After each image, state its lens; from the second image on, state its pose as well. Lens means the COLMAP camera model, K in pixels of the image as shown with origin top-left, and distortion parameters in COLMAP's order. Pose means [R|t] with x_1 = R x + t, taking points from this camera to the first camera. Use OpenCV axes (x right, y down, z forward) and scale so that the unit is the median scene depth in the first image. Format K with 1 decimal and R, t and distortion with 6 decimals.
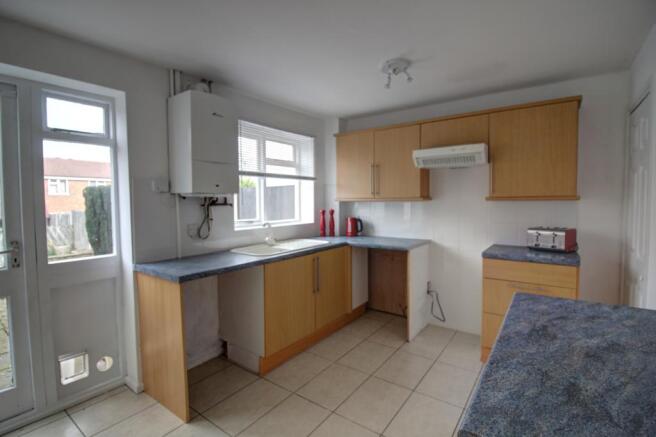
lens RADIAL K [[309.5, 0, 327.6], [0, 309.5, 213.7], [0, 0, 1]] dist [-0.000004, -0.019355]
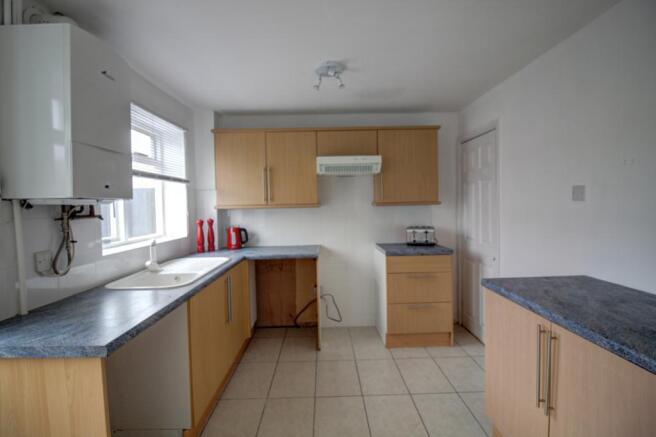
lens RADIAL K [[309.5, 0, 327.6], [0, 309.5, 213.7], [0, 0, 1]] dist [-0.000004, -0.019355]
pose [[0.797100, -0.026470, 0.603267, -0.300489], [0.040783, 0.999118, -0.010047, -0.008550], [-0.602468, 0.032612, 0.797476, 0.185564]]
